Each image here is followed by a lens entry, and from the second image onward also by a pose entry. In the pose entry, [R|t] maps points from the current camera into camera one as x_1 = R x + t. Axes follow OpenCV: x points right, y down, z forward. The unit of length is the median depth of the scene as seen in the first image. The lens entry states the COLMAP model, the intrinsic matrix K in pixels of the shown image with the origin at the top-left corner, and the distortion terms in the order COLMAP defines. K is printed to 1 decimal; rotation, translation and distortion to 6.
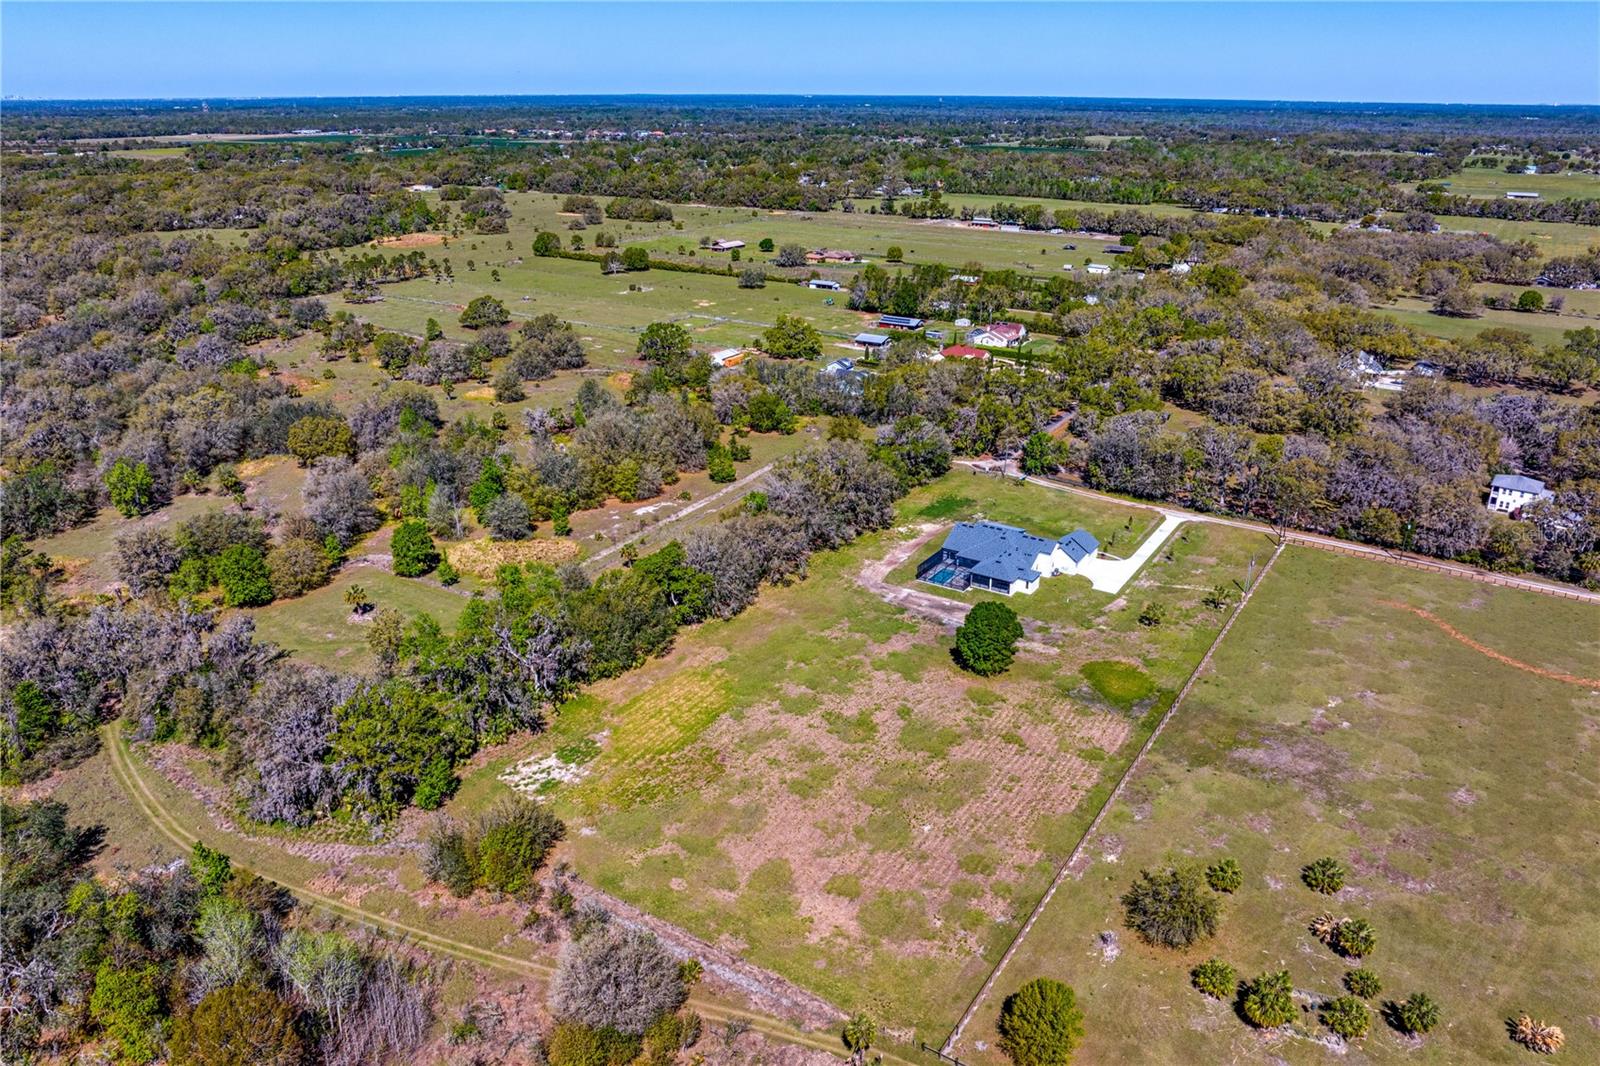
lens RADIAL K [[1138.3, 0, 808.4], [0, 1138.3, 531.9], [0, 0, 1]] dist [-0.031946, 0.000257]
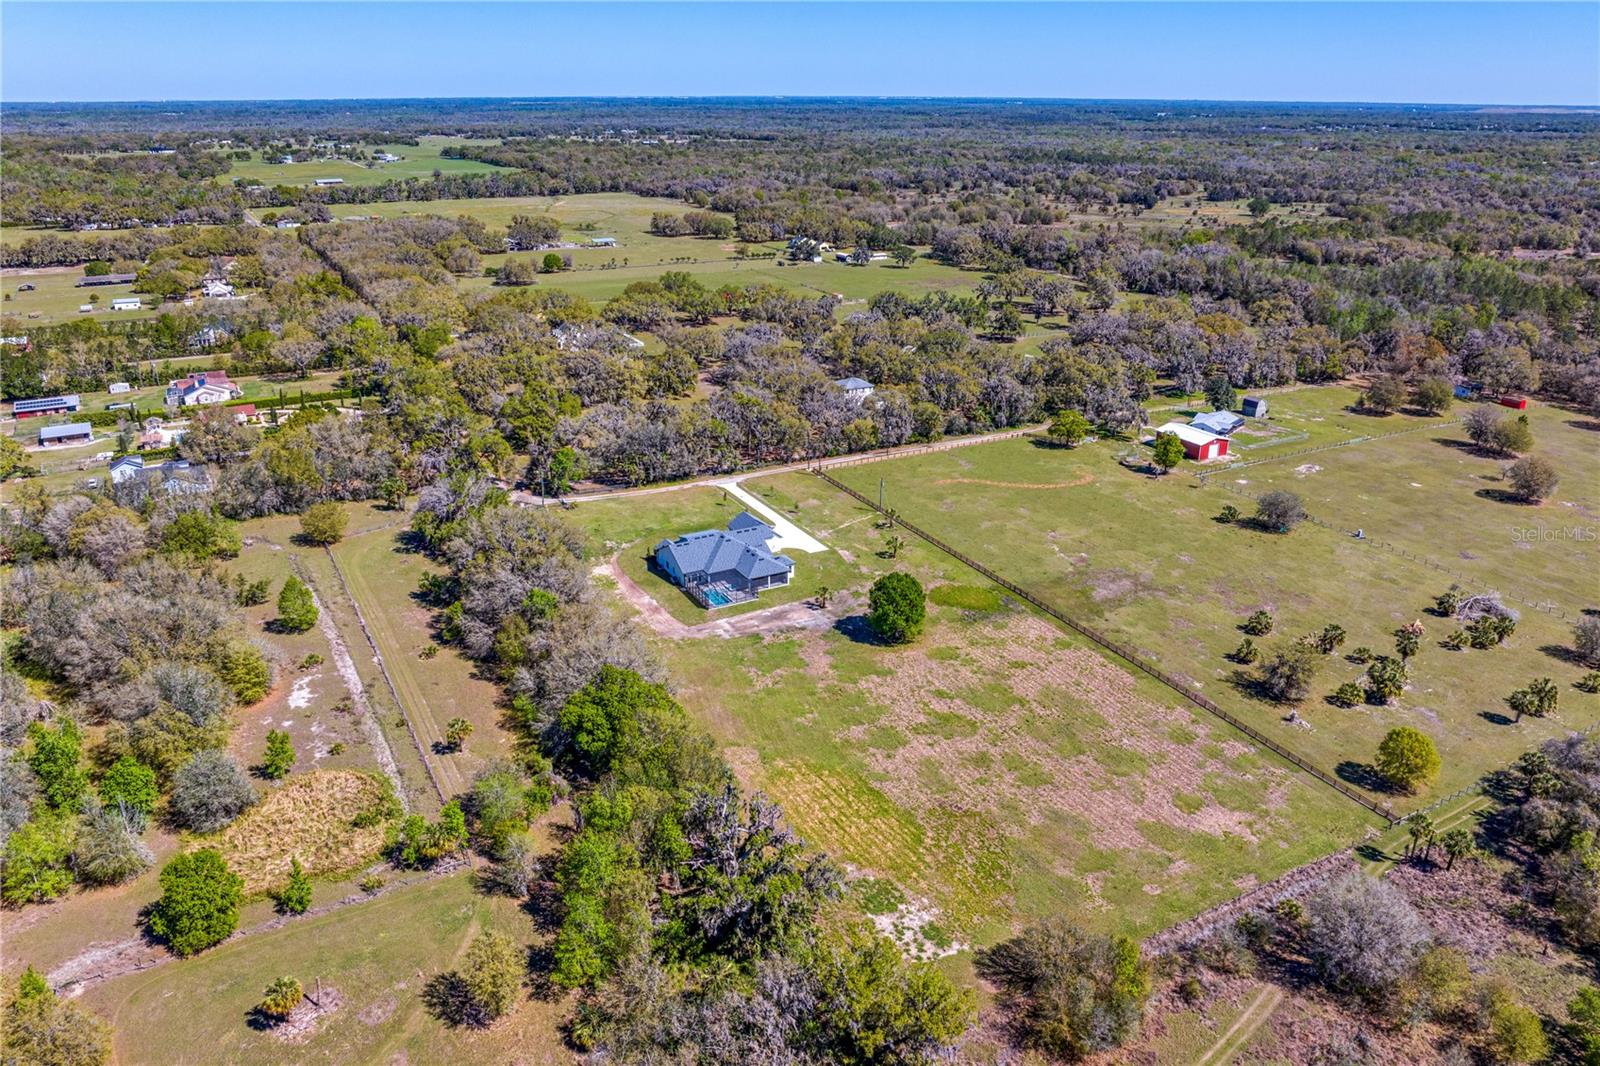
lens RADIAL K [[1138.3, 0, 808.4], [0, 1138.3, 531.9], [0, 0, 1]] dist [-0.031946, 0.000257]
pose [[0.479357, -0.322140, 0.816360, -0.599612], [0.320772, 0.930148, 0.178688, -0.155885], [-0.816898, 0.176209, 0.549206, 0.408731]]
